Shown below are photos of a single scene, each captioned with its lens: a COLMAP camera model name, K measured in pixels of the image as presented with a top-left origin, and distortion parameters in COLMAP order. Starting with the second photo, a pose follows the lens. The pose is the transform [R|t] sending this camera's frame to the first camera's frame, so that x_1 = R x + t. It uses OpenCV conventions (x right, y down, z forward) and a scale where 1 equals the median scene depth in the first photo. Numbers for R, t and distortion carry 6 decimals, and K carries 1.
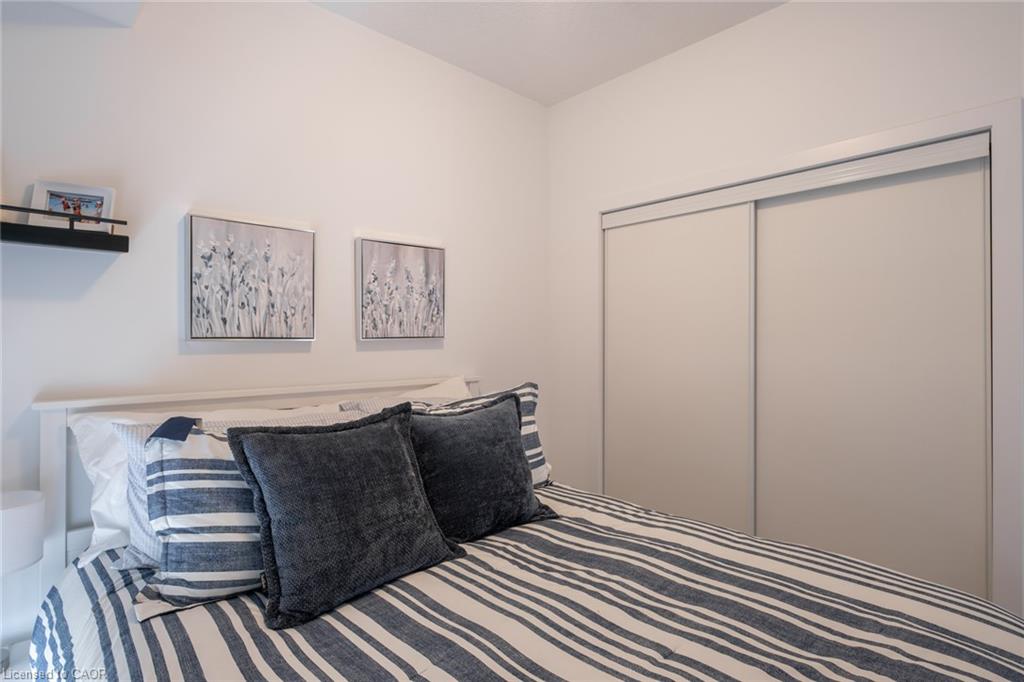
lens RADIAL K [[527.7, 0, 521.8], [0, 527.7, 336.6], [0, 0, 1]] dist [-0.005473, -0.000958]
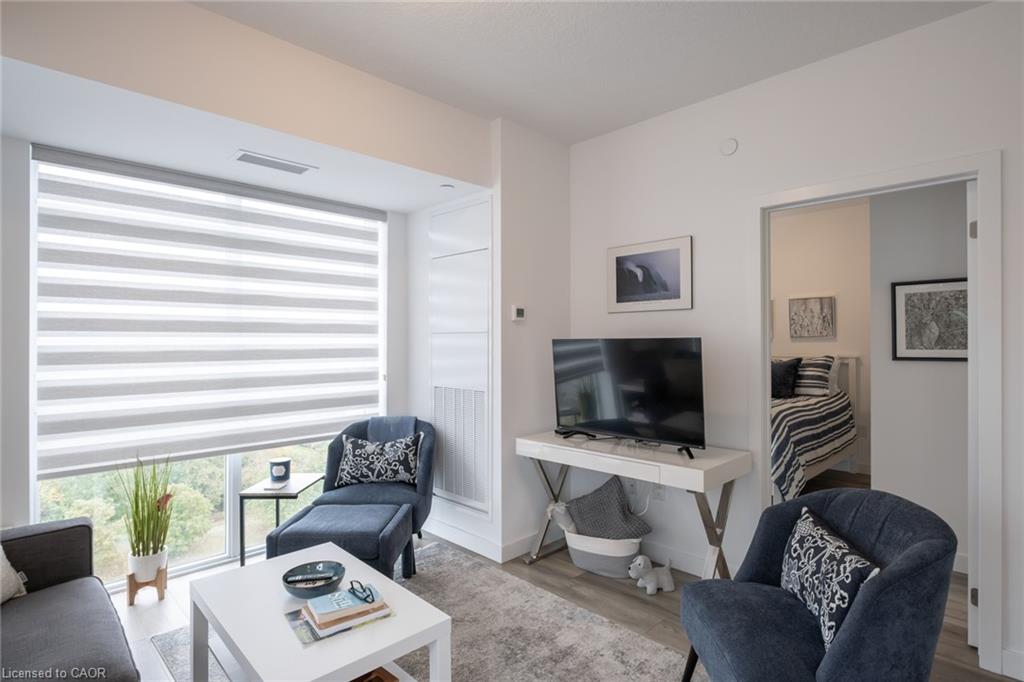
lens RADIAL K [[527.7, 0, 521.8], [0, 527.7, 336.6], [0, 0, 1]] dist [-0.005473, -0.000958]
pose [[0.023420, -0.009693, -0.999679, 2.263529], [0.007081, 0.999930, -0.009530, 0.015018], [0.999701, -0.006856, 0.023487, -0.395957]]
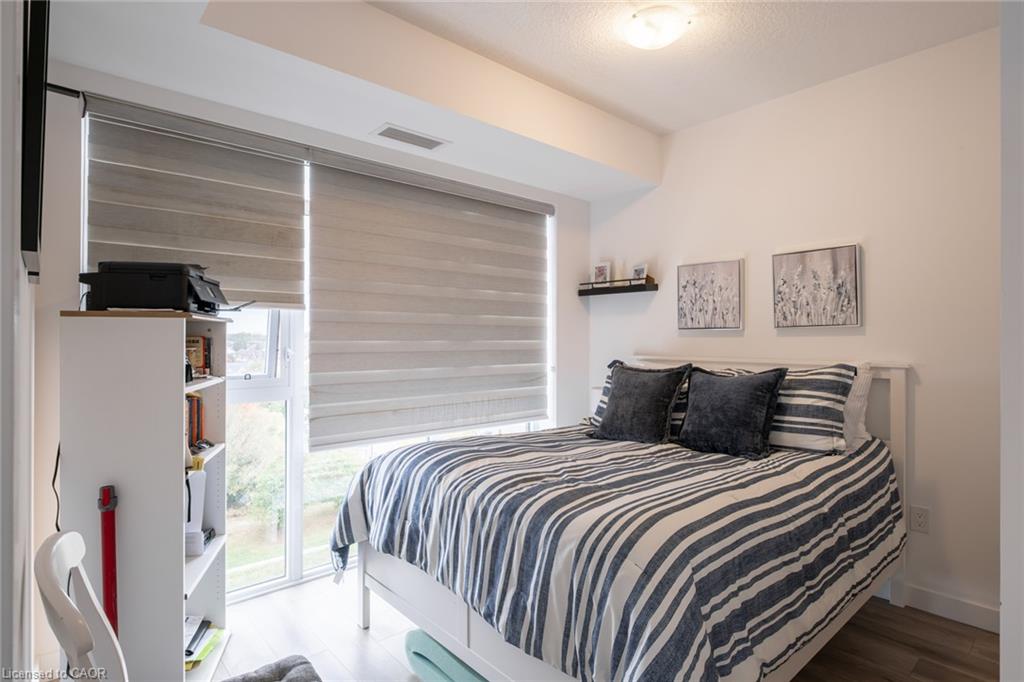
lens RADIAL K [[527.7, 0, 521.8], [0, 527.7, 336.6], [0, 0, 1]] dist [-0.005473, -0.000958]
pose [[-0.031019, -0.009538, -0.999473, 1.080985], [0.000948, 0.999954, -0.009572, 0.040003], [0.999518, -0.001245, -0.031008, 0.375811]]
